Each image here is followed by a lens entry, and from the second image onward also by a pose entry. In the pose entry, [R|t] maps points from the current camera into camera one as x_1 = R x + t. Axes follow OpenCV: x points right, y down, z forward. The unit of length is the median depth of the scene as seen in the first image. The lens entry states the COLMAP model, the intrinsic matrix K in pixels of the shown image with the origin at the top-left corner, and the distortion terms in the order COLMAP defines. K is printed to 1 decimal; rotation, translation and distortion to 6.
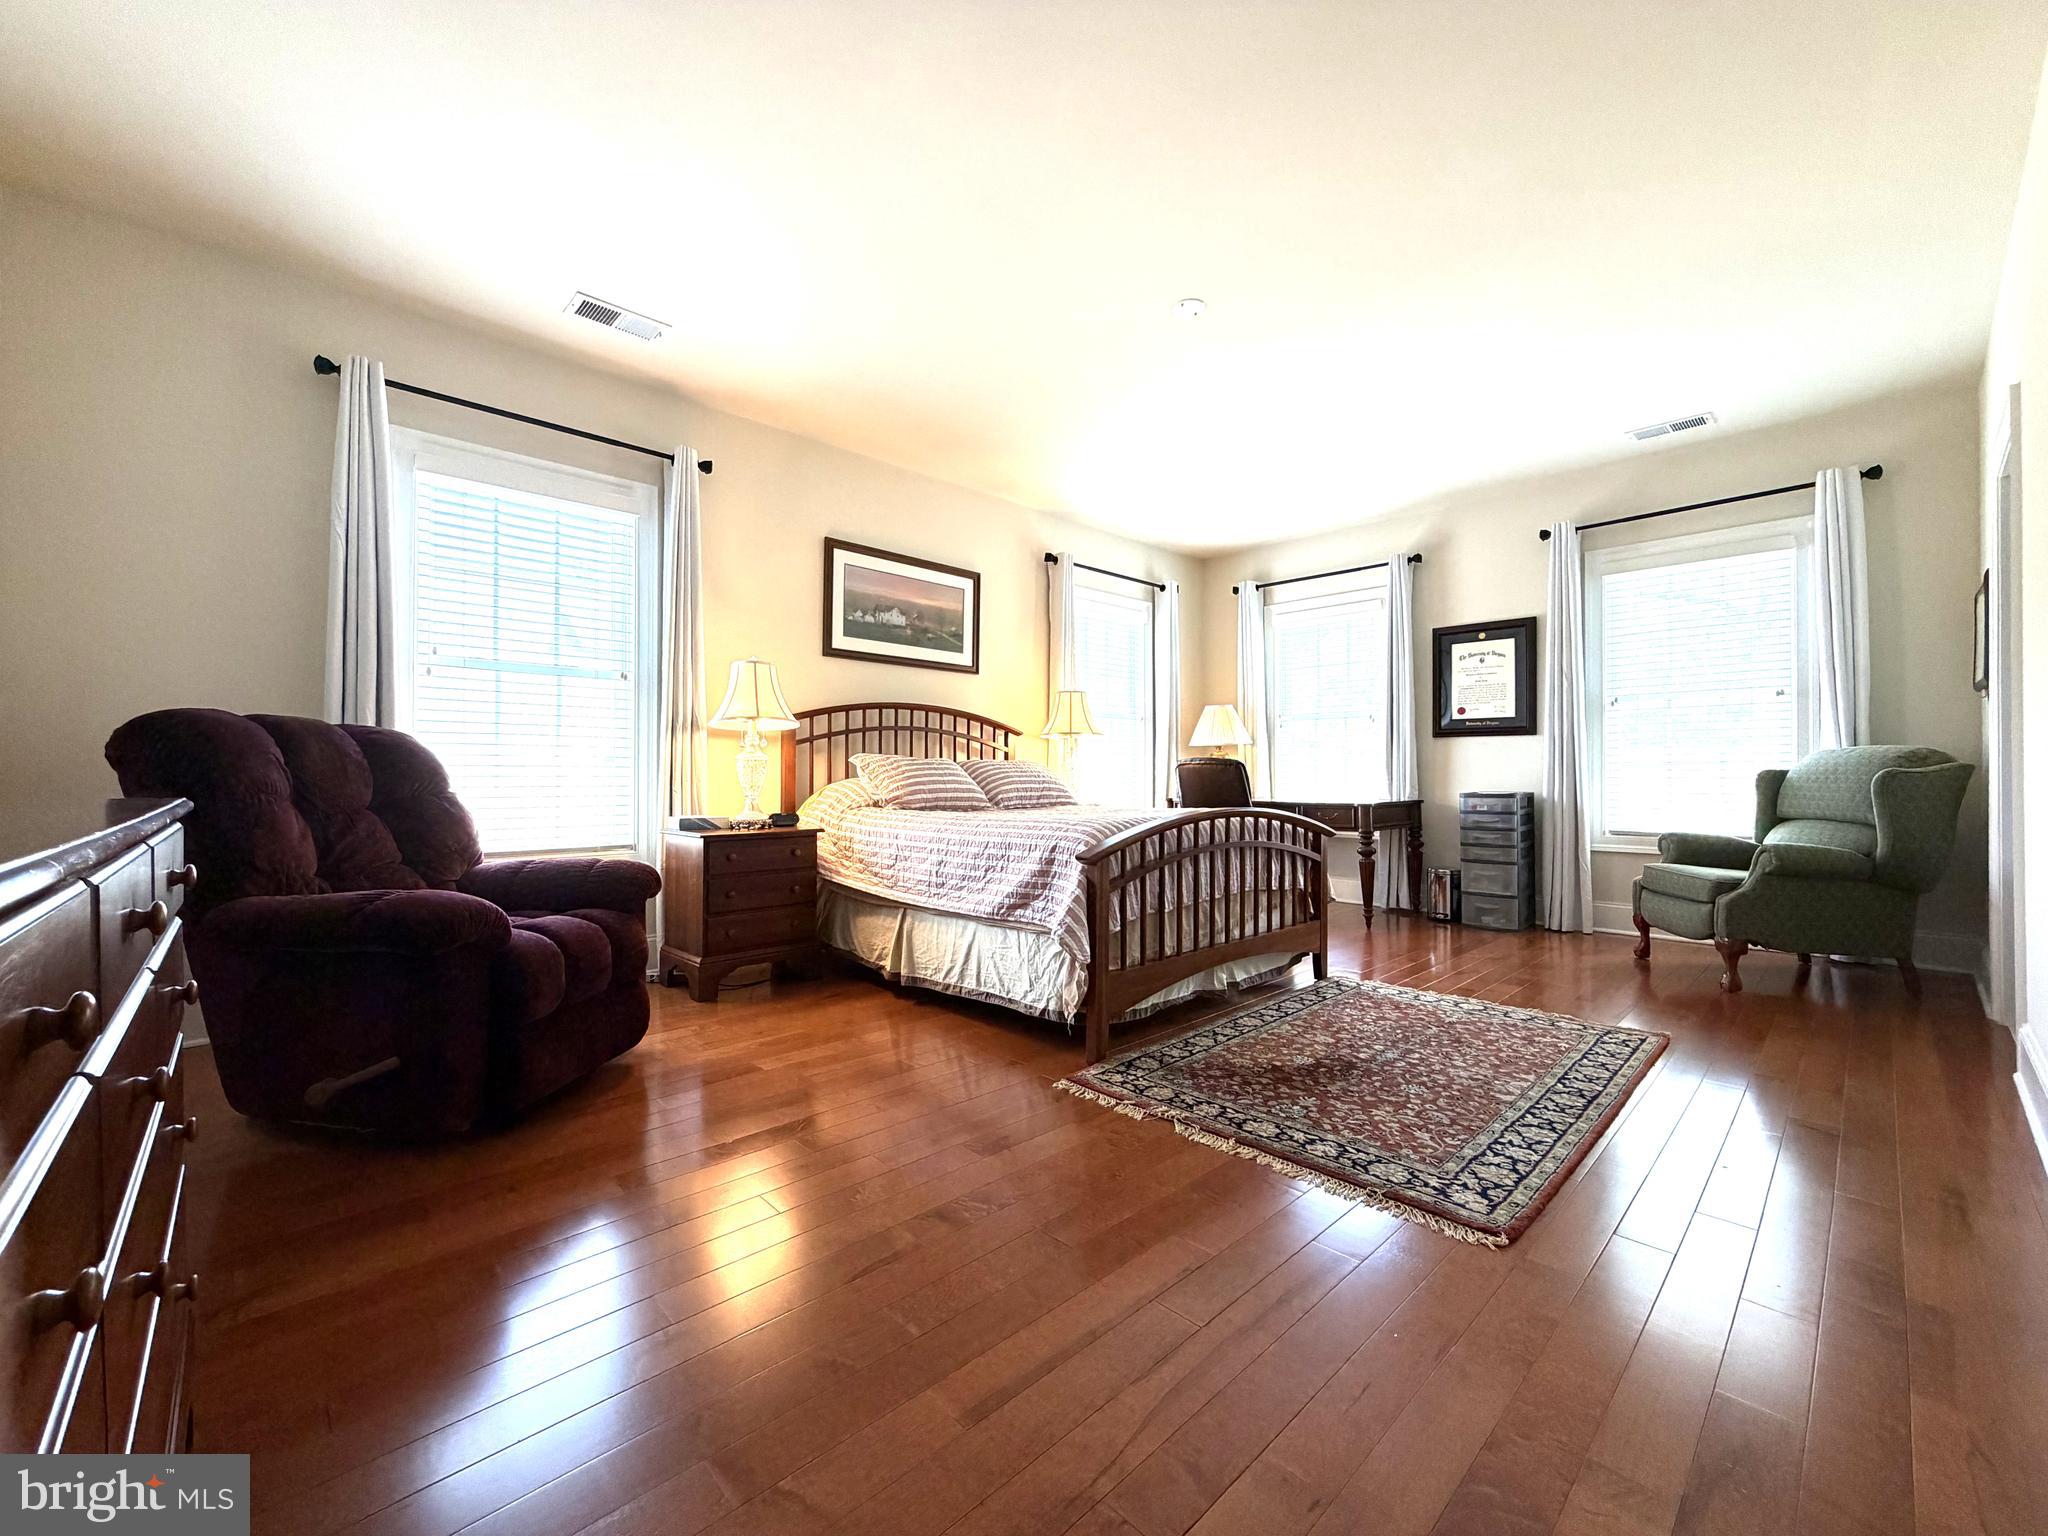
lens RADIAL K [[817.9, 0, 1024.7], [0, 817.9, 765.0], [0, 0, 1]] dist [0.000165, -0.000043]
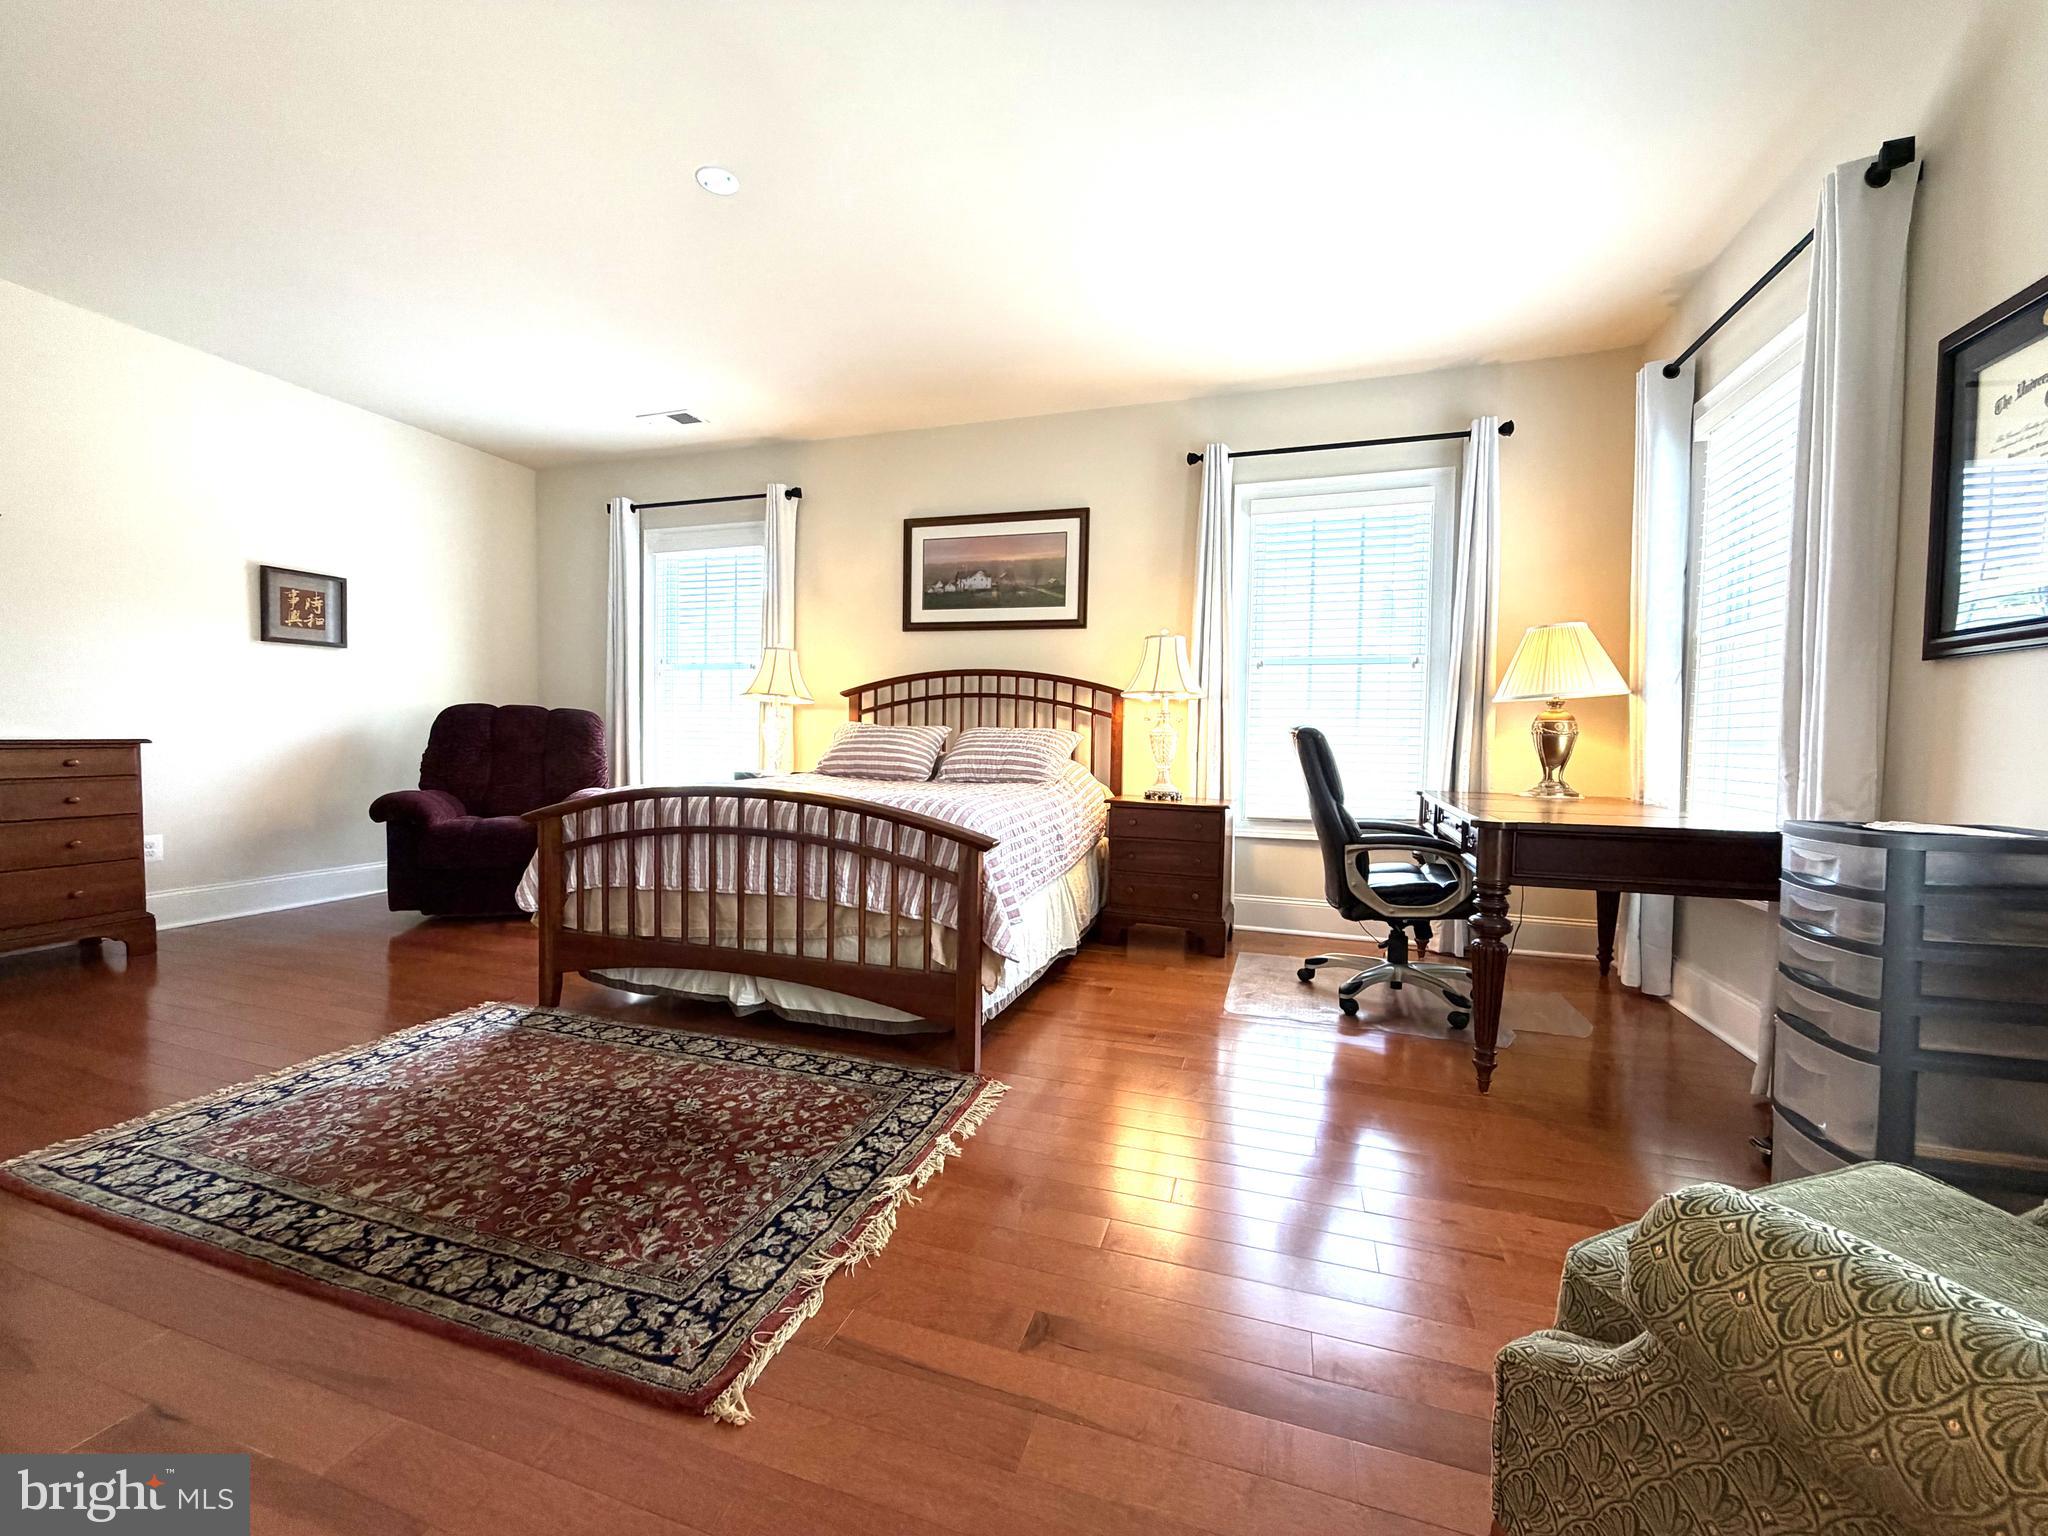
lens RADIAL K [[817.9, 0, 1013.4], [0, 817.9, 766.2], [0, 0, 1]] dist [0.000165, -0.000043]
pose [[0.469017, 0.041151, -0.882230, 1.025980], [-0.007176, 0.999059, 0.042785, -0.003186], [0.883160, -0.013736, 0.468870, 0.811133]]
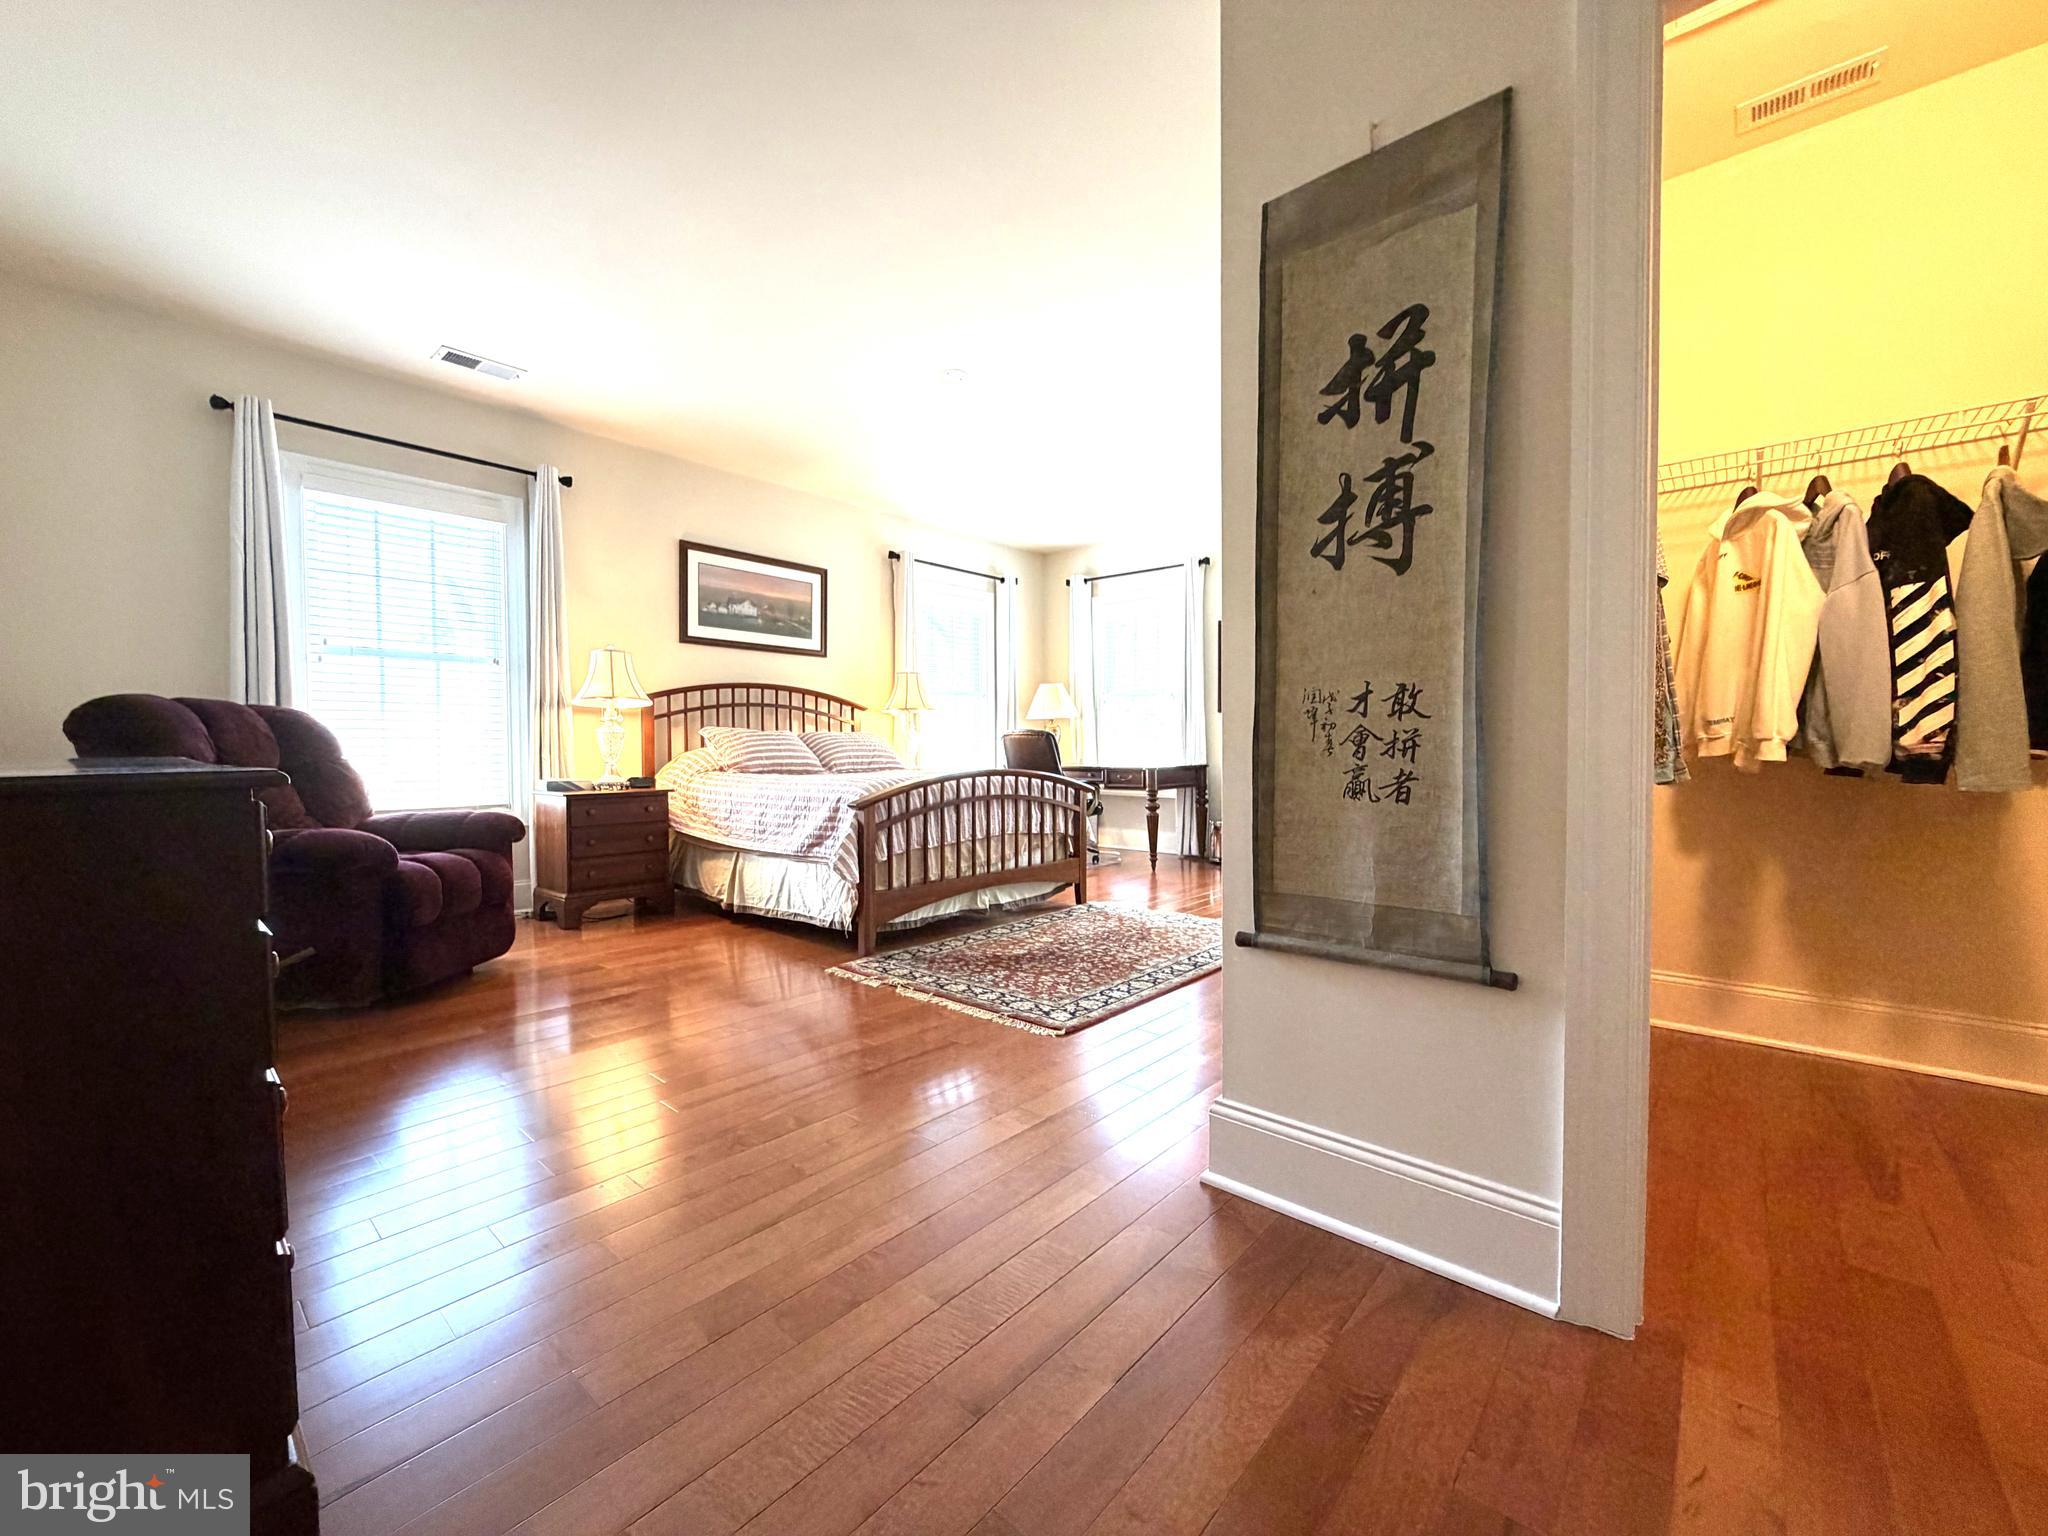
lens RADIAL K [[817.9, 0, 1022.9], [0, 817.9, 765.4], [0, 0, 1]] dist [0.000165, -0.000043]
pose [[0.995935, -0.005673, 0.089894, 0.175733], [0.002440, 0.999347, 0.036037, 0.000533], [-0.090040, -0.035671, 0.995299, -0.272565]]
